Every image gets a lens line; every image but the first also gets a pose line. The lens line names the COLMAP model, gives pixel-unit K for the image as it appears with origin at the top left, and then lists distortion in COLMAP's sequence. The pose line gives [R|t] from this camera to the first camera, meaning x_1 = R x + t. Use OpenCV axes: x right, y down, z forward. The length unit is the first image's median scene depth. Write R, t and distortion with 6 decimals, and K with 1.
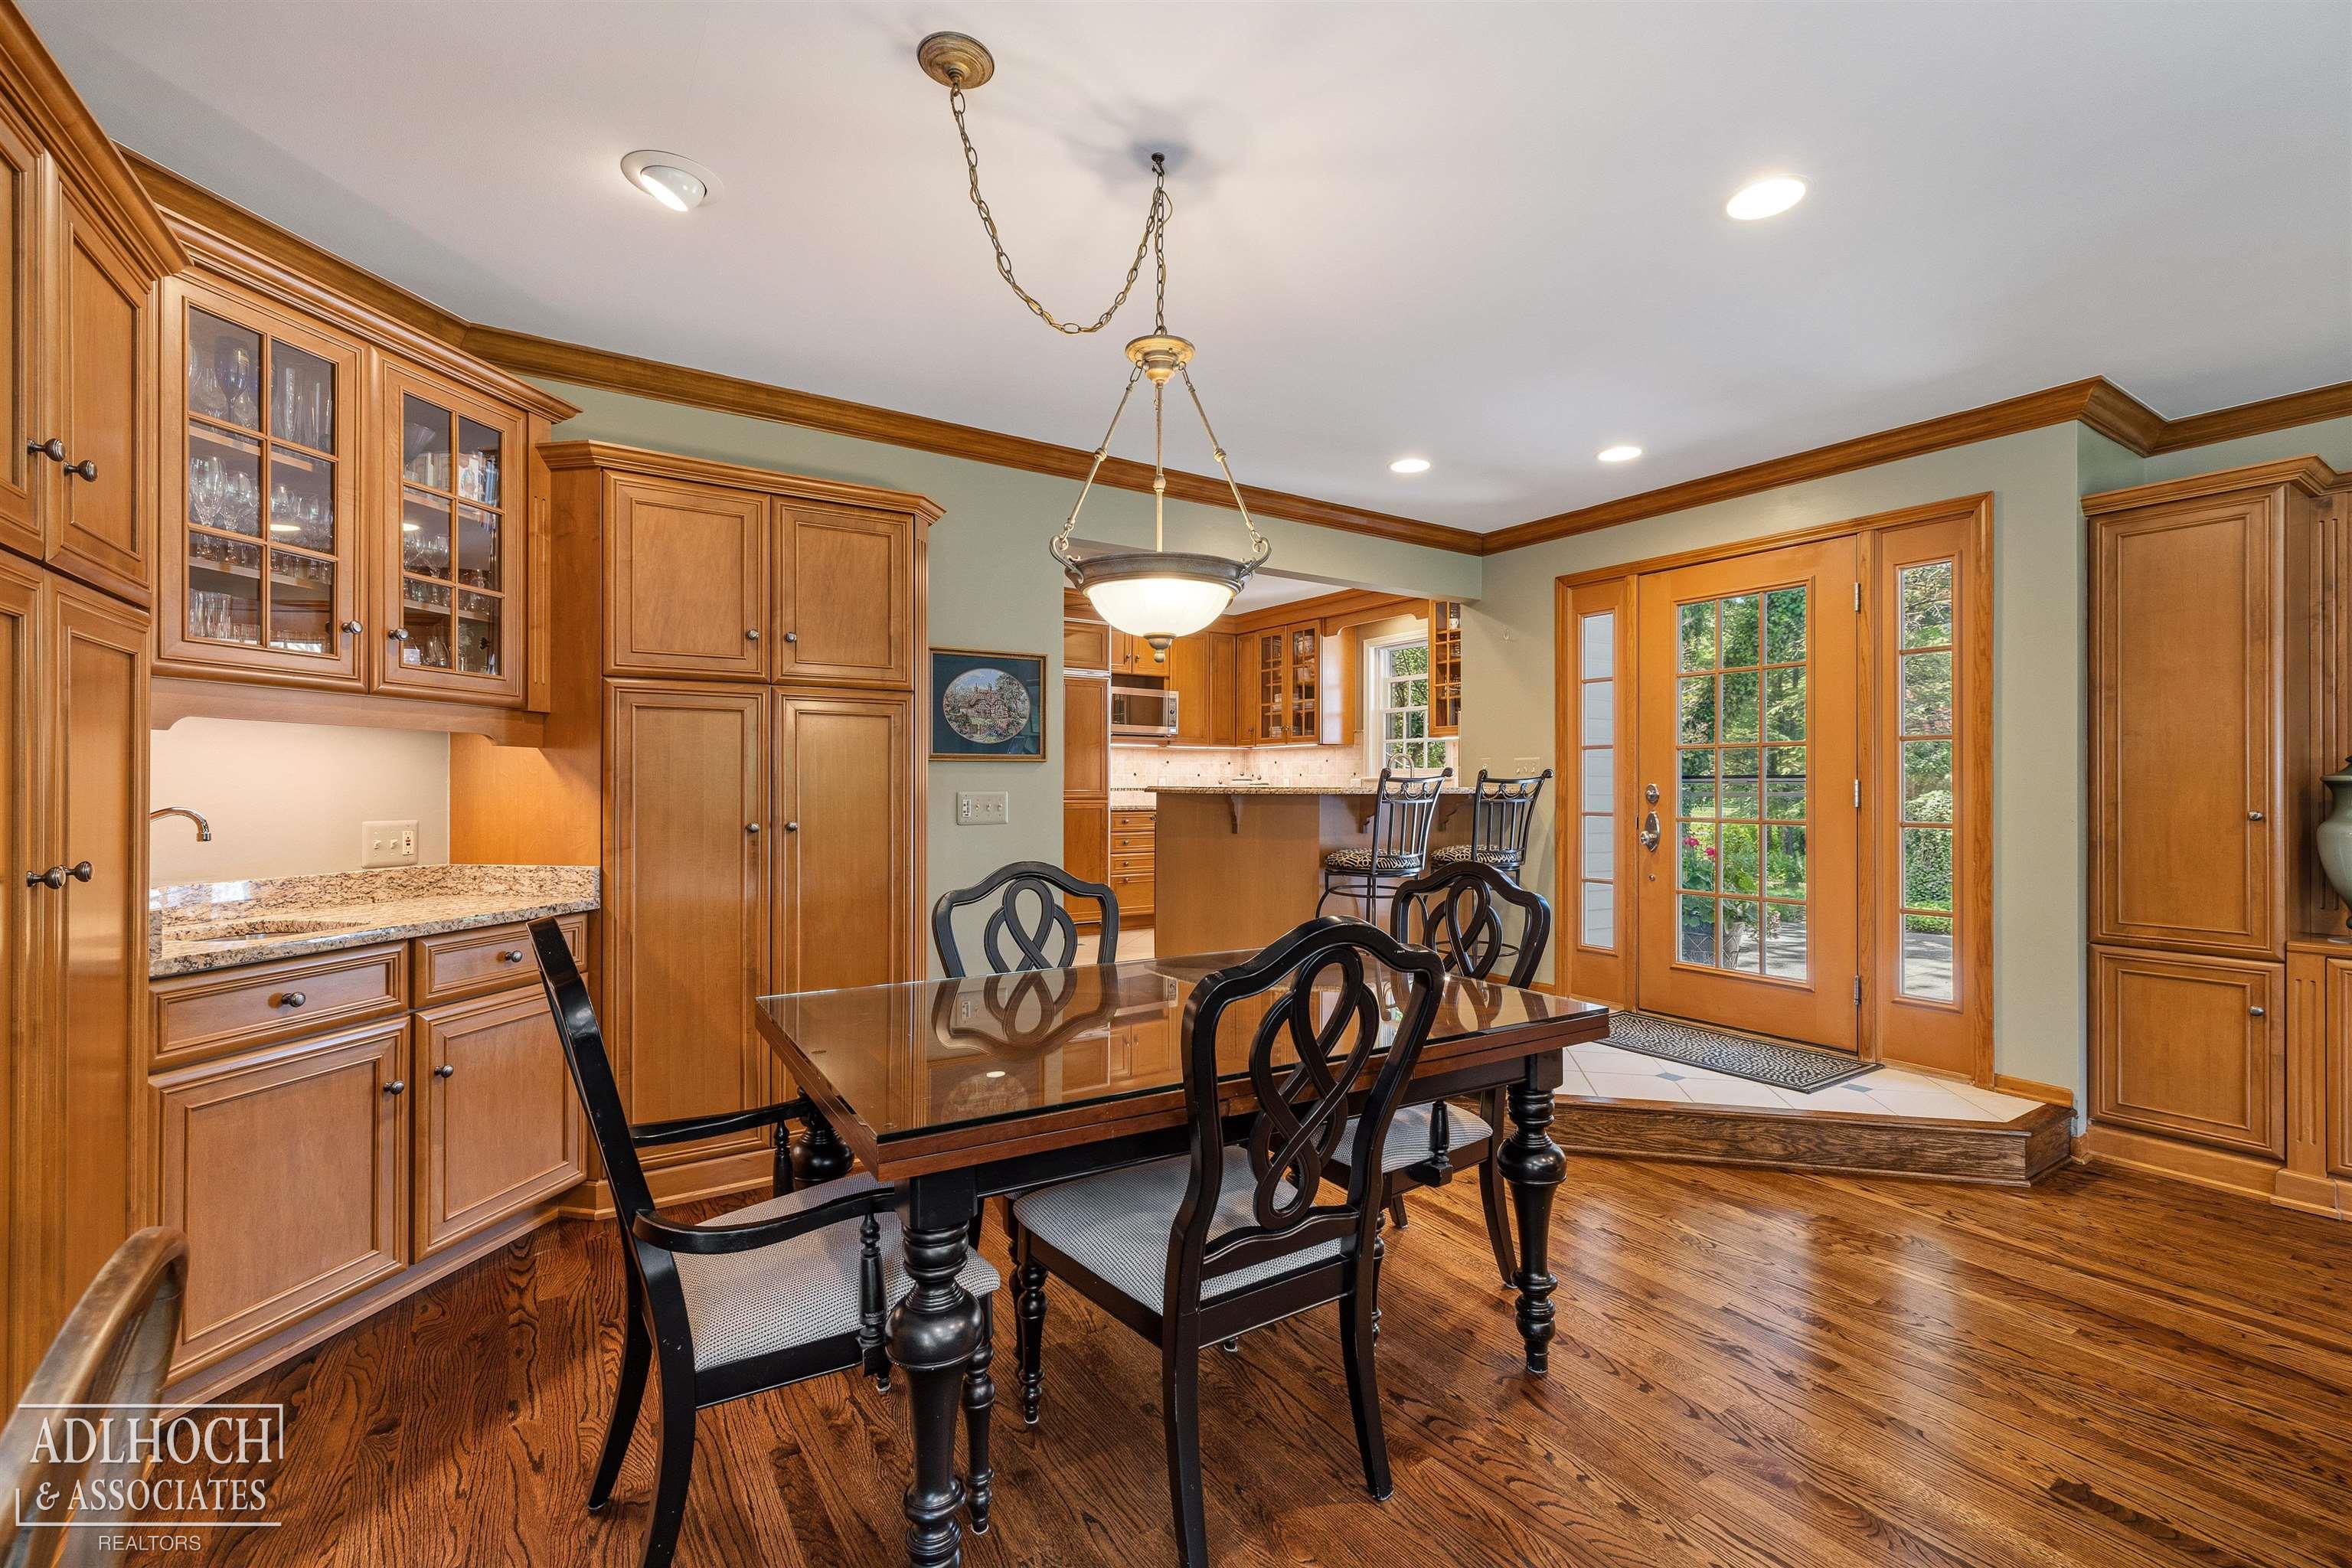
lens RADIAL K [[981.2, 0, 1184.1], [0, 981.2, 776.7], [0, 0, 1]] dist [-0.003908, 0.001852]
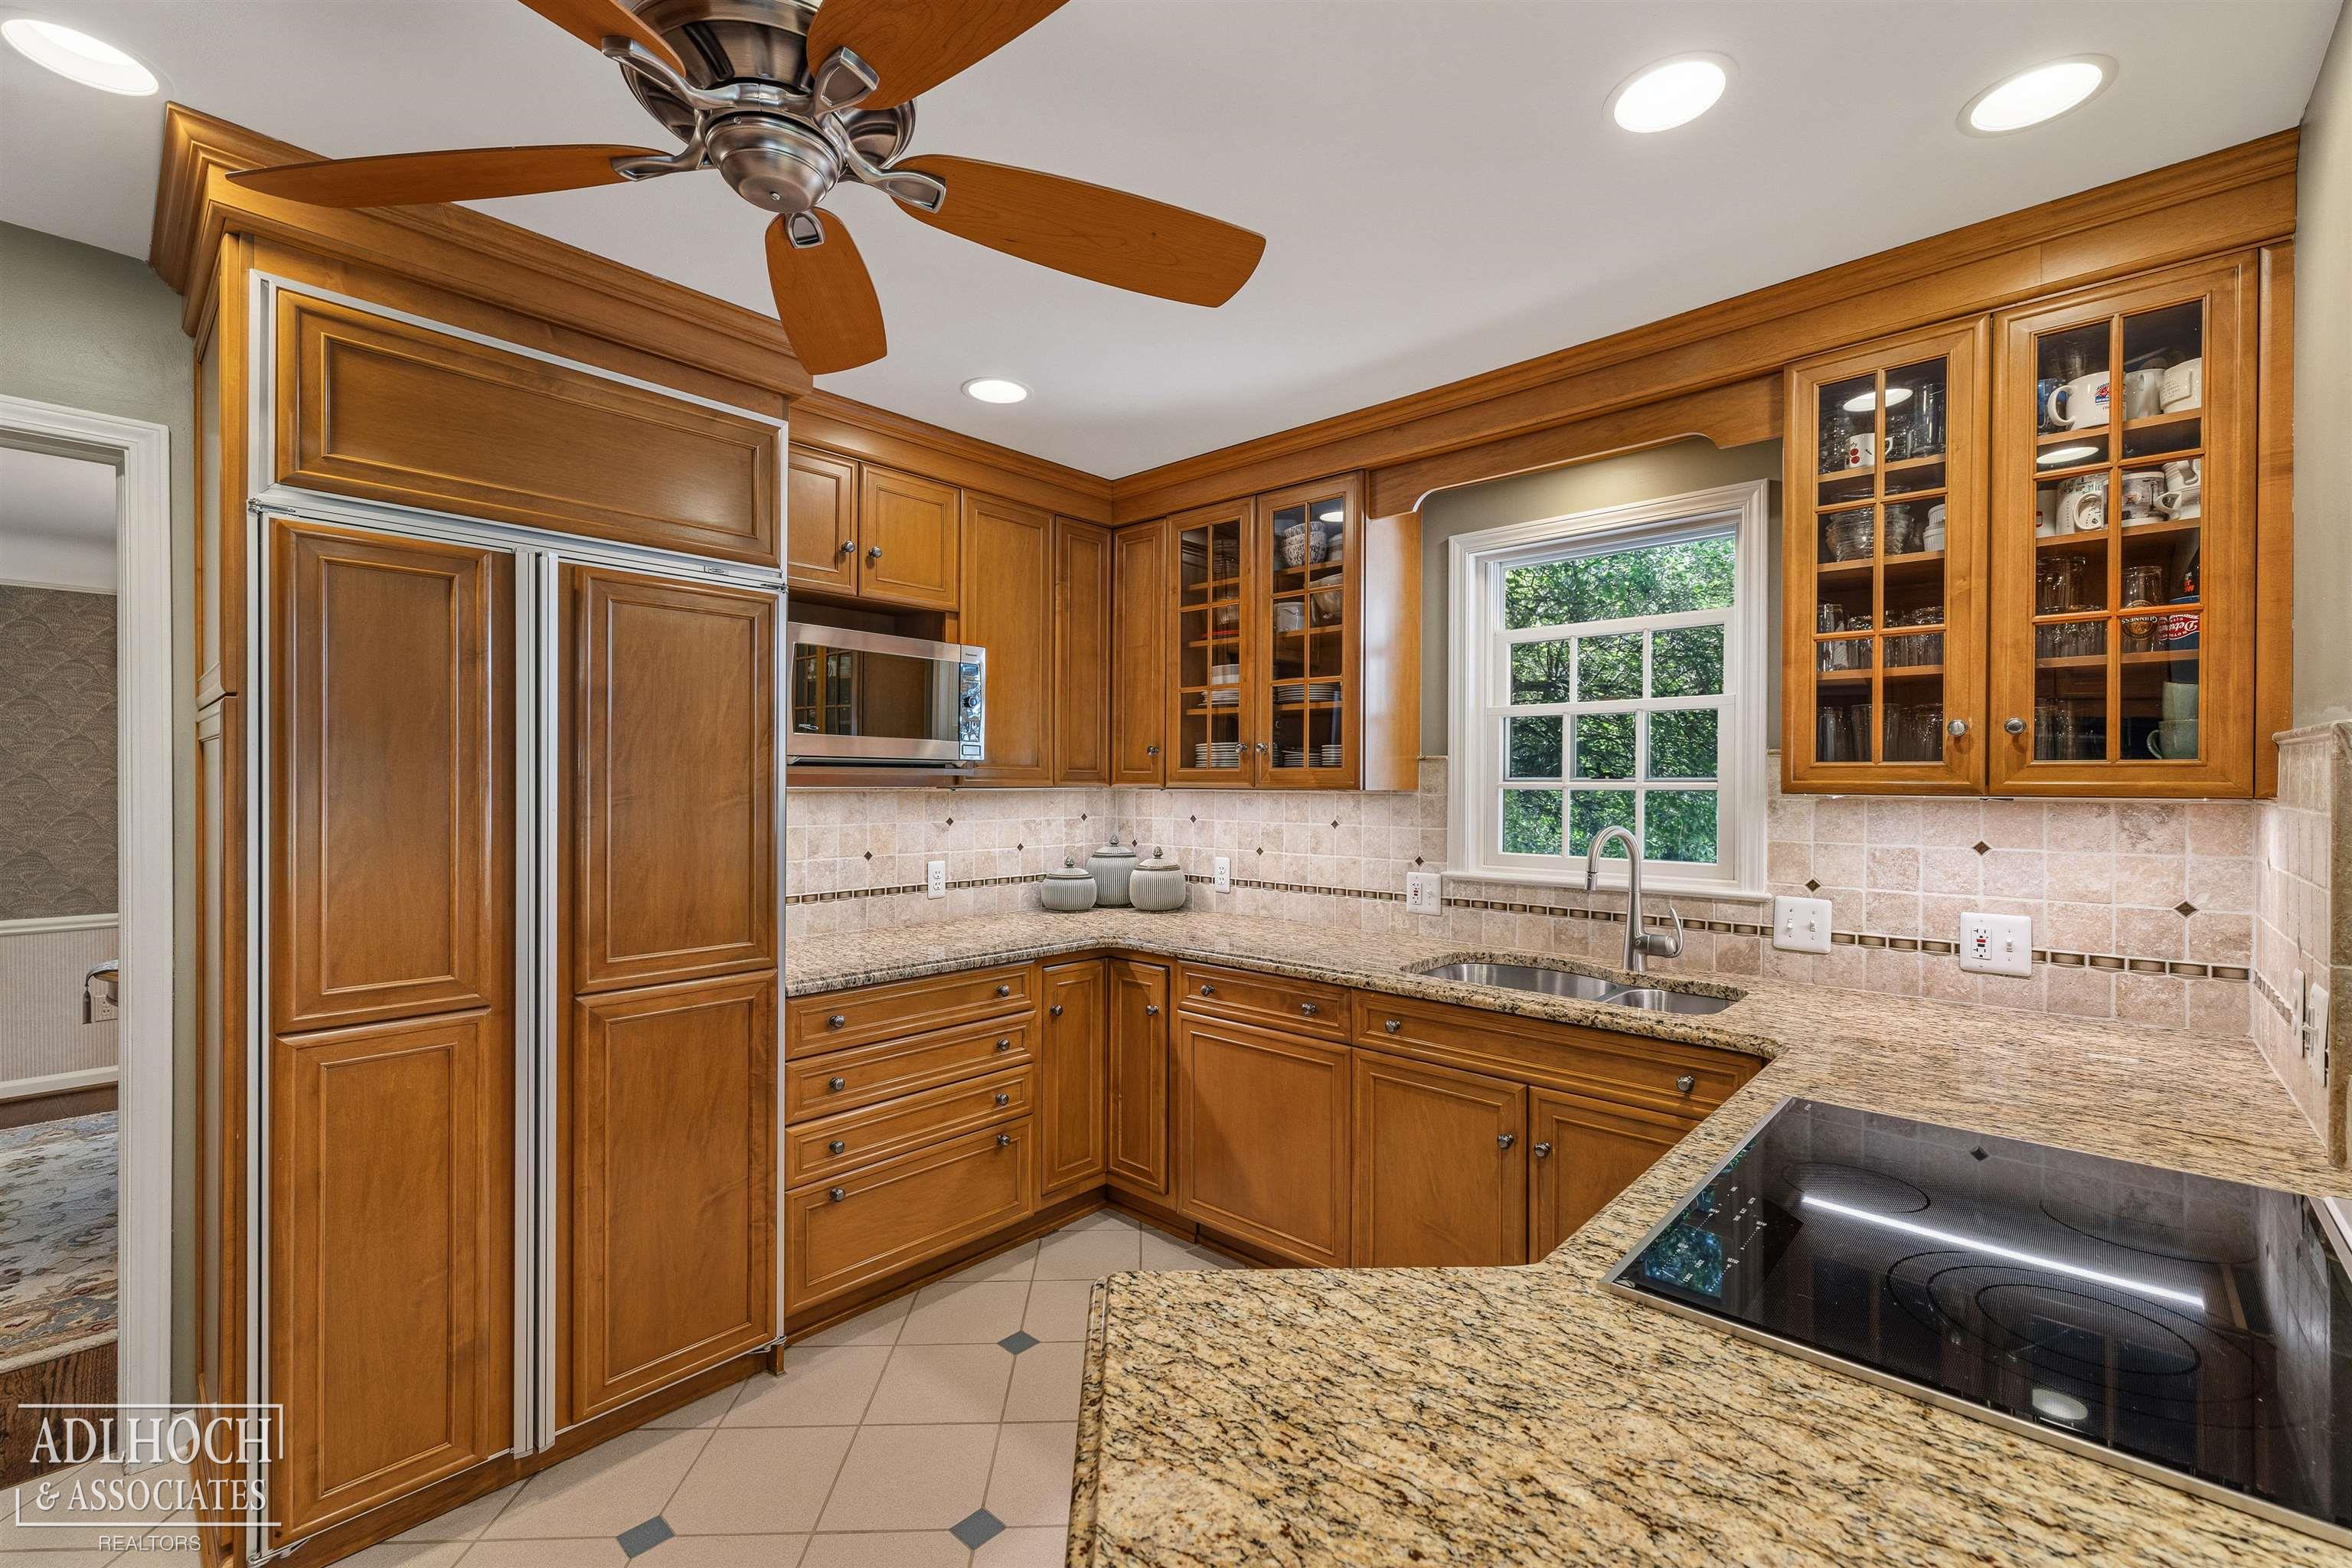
lens RADIAL K [[981.2, 0, 1166.4], [0, 981.2, 782.8], [0, 0, 1]] dist [-0.003908, 0.001852]
pose [[0.972812, -0.000462, 0.231595, -0.025435], [0.000407, 1.000000, 0.000286, -0.035026], [-0.231595, -0.000184, 0.972812, 0.613647]]
